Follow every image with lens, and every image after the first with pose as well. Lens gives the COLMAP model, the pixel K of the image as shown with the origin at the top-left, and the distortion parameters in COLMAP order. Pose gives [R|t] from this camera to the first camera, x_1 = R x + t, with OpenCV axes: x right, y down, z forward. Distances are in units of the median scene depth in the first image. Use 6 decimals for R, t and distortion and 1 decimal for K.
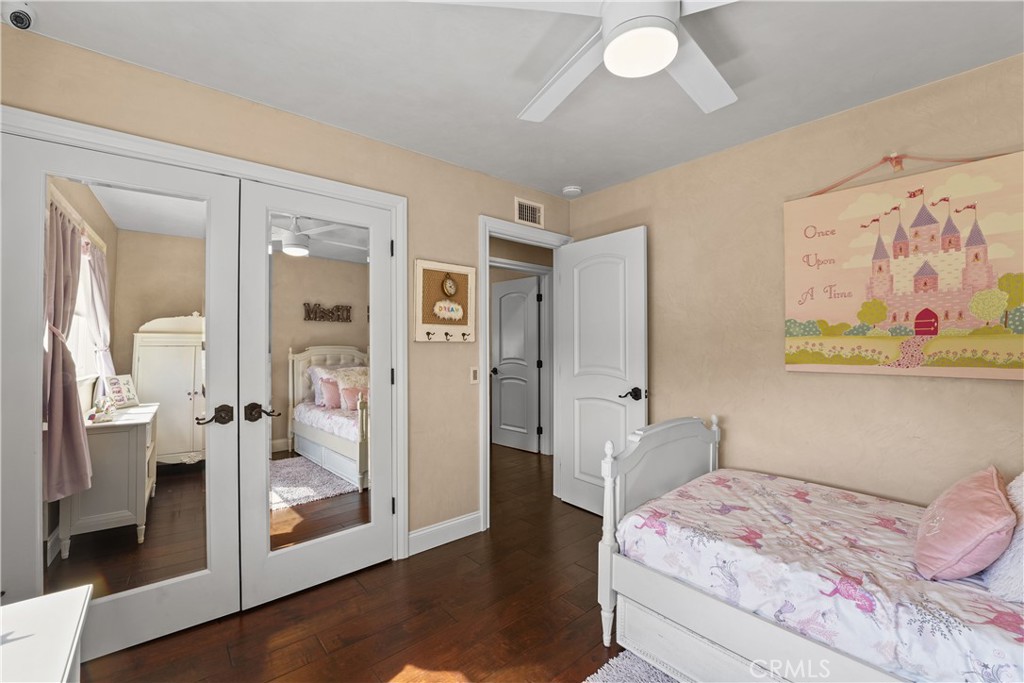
lens RADIAL K [[421.0, 0, 514.5], [0, 421.0, 342.0], [0, 0, 1]] dist [-0.030588, 0.003685]
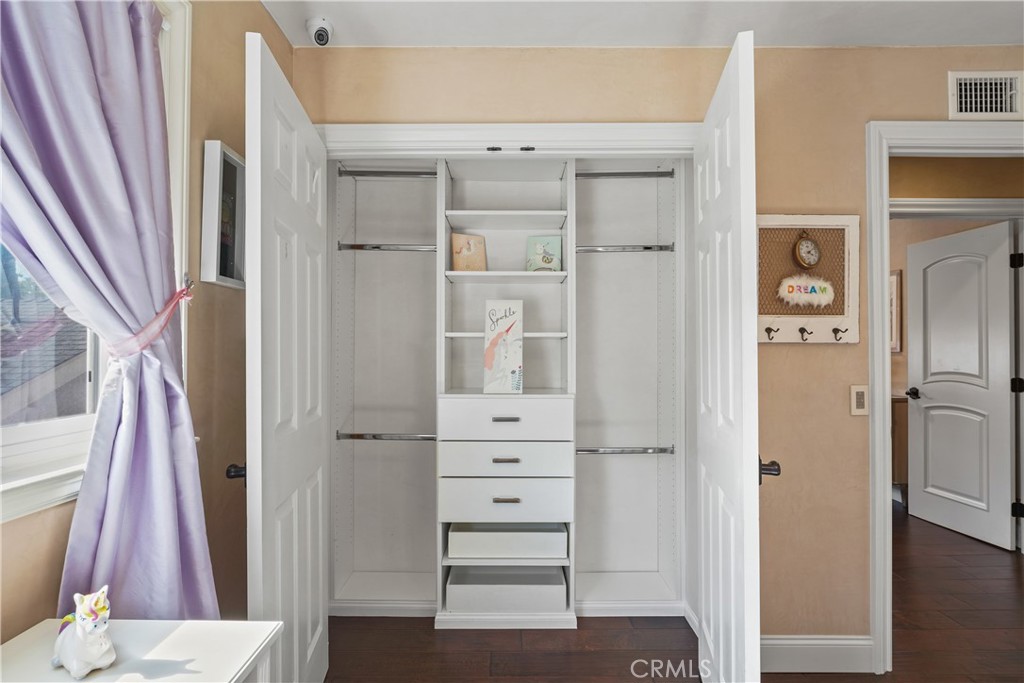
lens RADIAL K [[519.4, 0, 508.8], [0, 519.4, 341.3], [0, 0, 1]] dist [-0.004620, -0.001321]
pose [[0.749973, -0.004975, -0.661450, 0.016005], [-0.000026, 0.999971, -0.007552, 0.002611], [0.661469, 0.005681, 0.749951, 0.151280]]
